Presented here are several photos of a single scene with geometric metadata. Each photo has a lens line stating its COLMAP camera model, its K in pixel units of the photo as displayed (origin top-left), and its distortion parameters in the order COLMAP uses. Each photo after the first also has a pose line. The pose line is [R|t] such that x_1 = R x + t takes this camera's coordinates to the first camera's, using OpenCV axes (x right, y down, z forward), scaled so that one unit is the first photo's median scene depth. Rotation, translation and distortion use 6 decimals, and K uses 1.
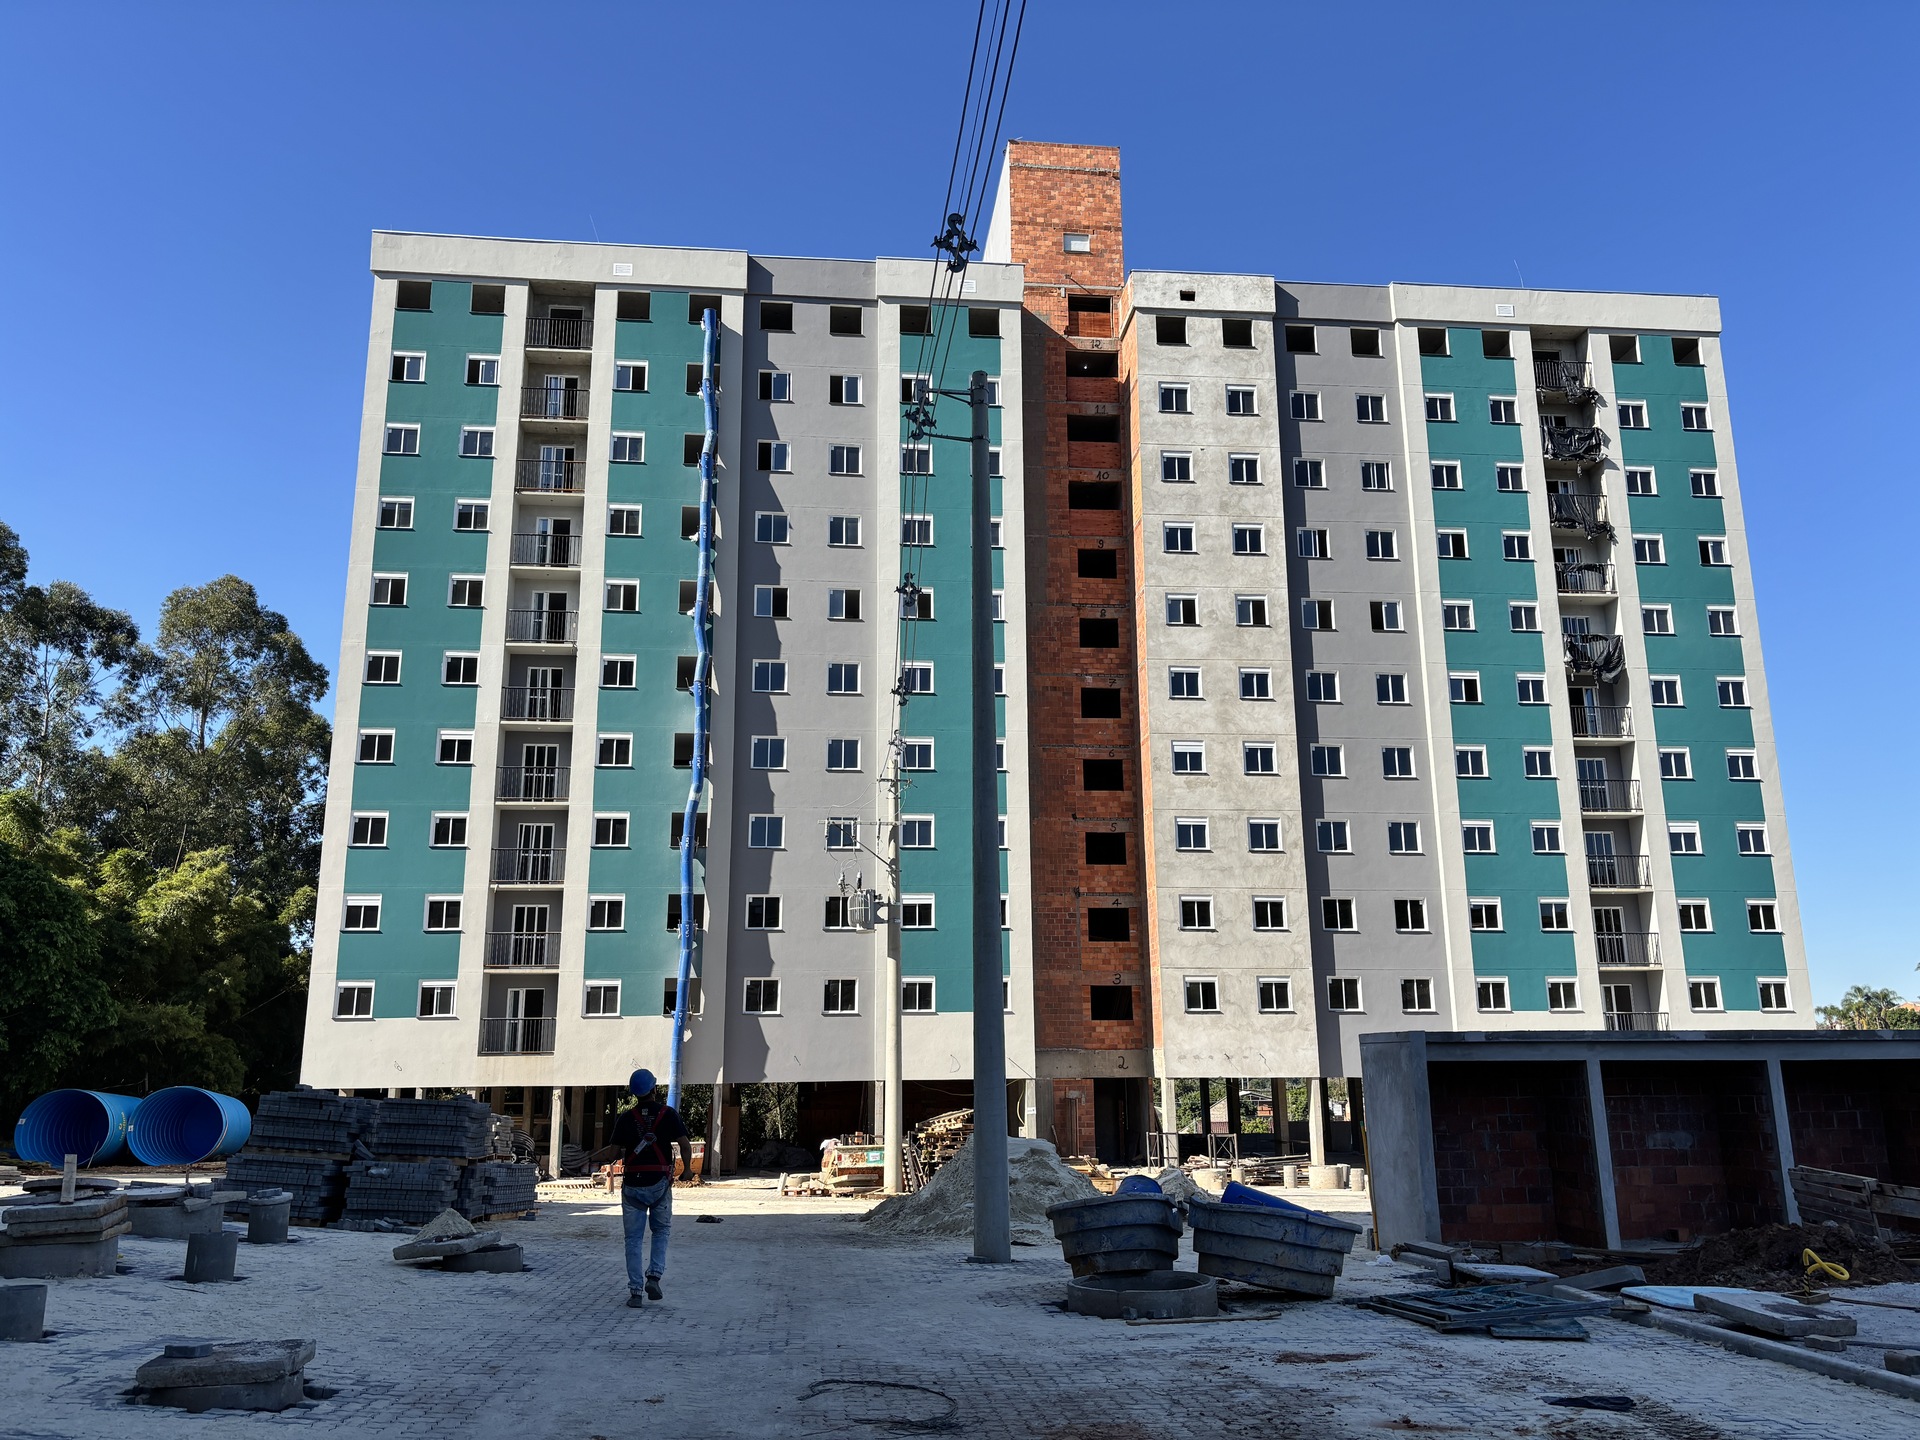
lens RADIAL K [[1462.5, 0, 965.4], [0, 1462.5, 737.1], [0, 0, 1]] dist [0.045488, -0.030592]
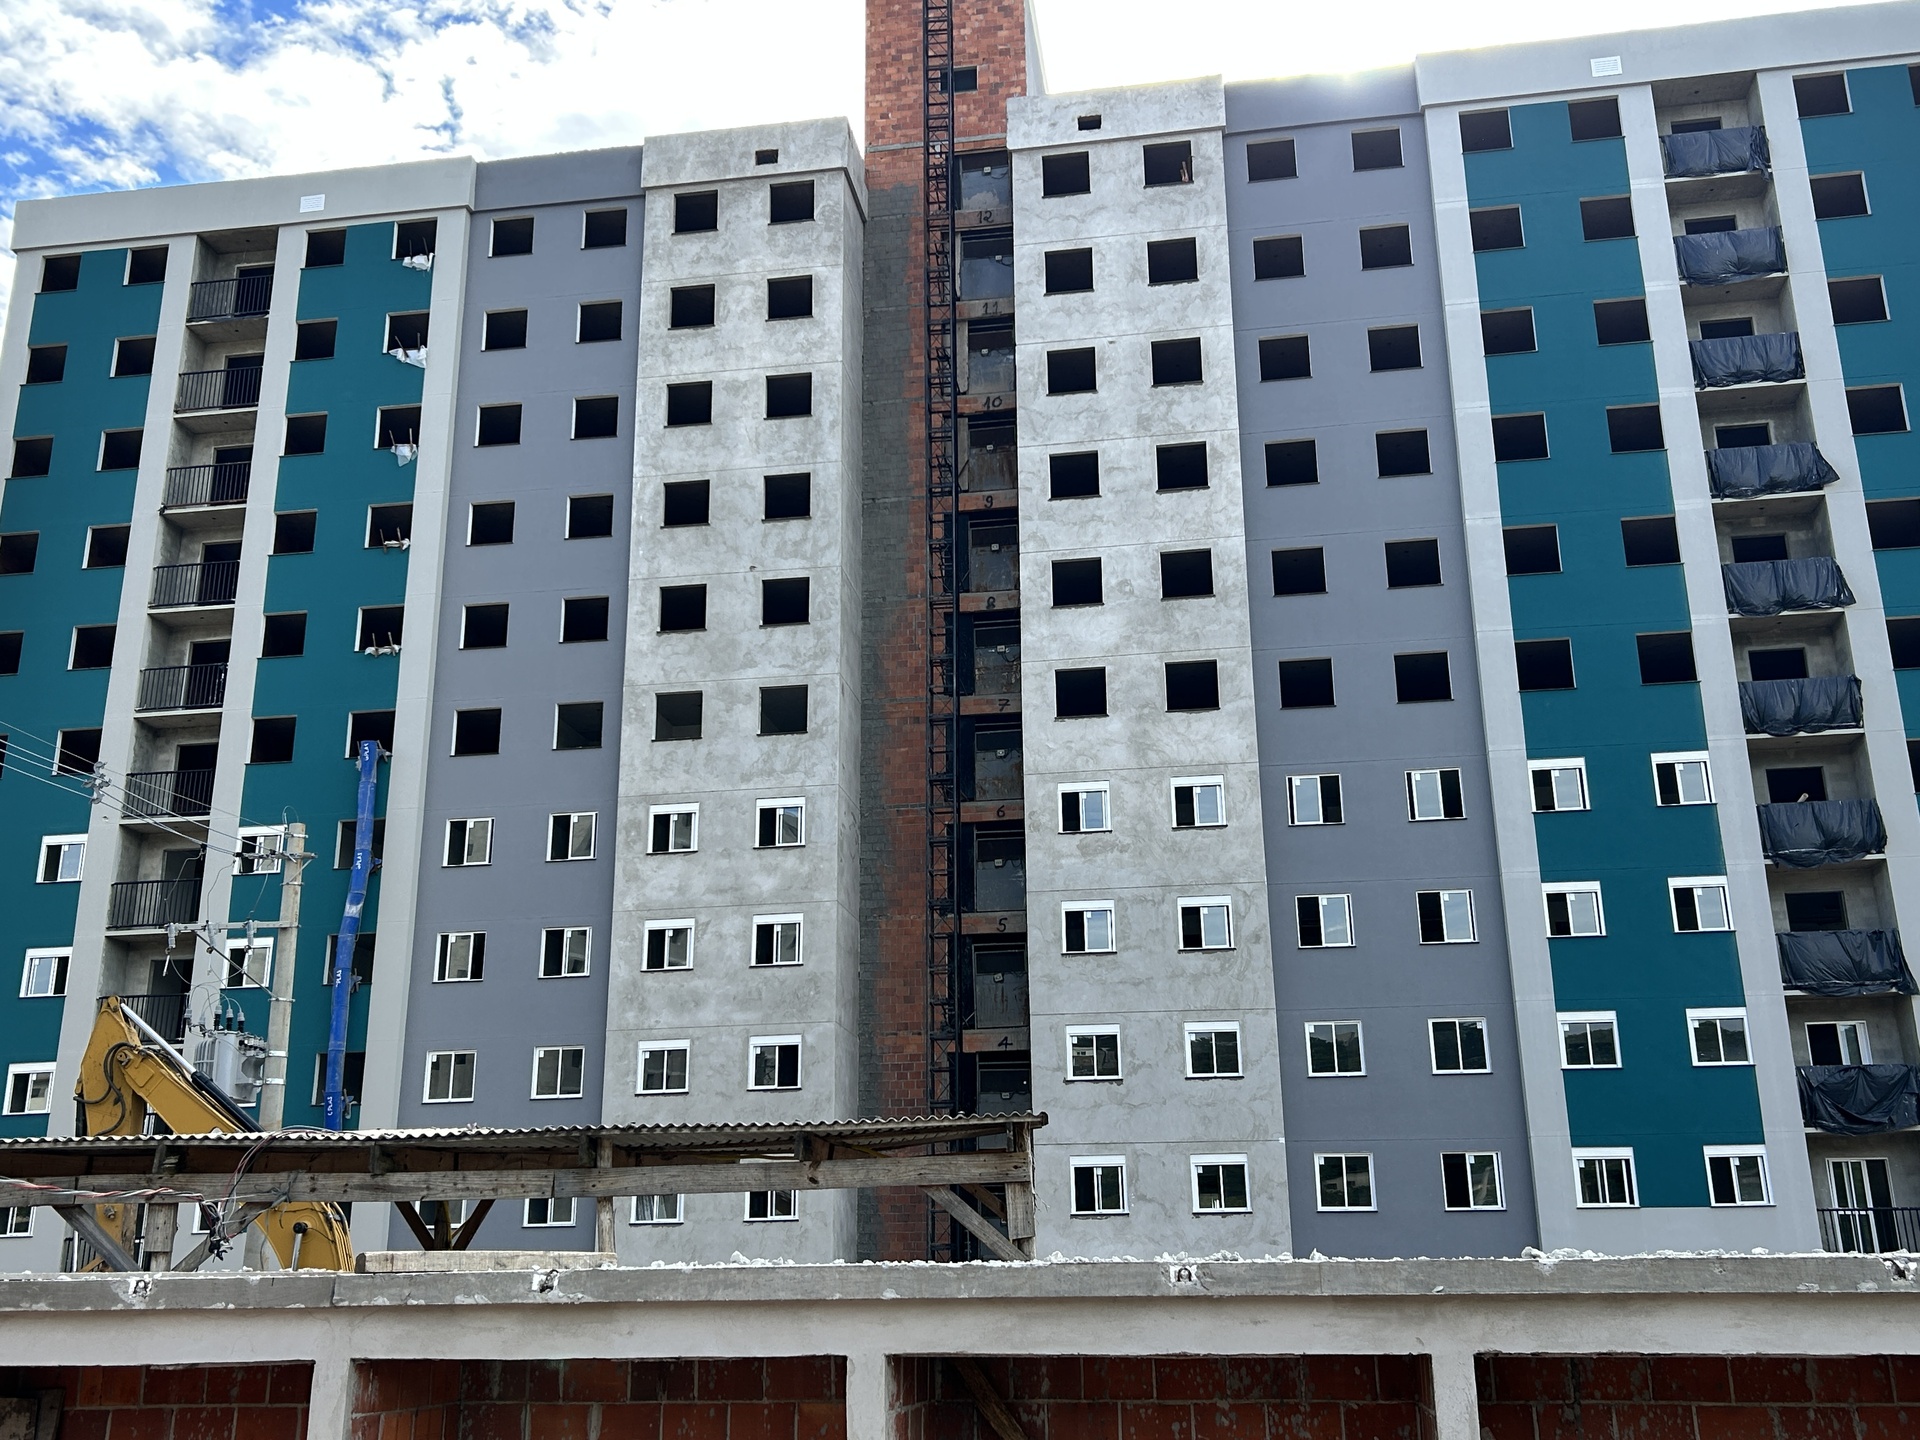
lens RADIAL K [[1853.4, 0, 920.7], [0, 1853.4, 697.2], [0, 0, 1]] dist [0.047572, 0.000000]
pose [[0.965947, -0.078888, -0.246422, 0.282288], [0.058539, 0.994323, -0.088850, 0.032825], [0.252033, 0.071399, 0.965081, 0.192061]]
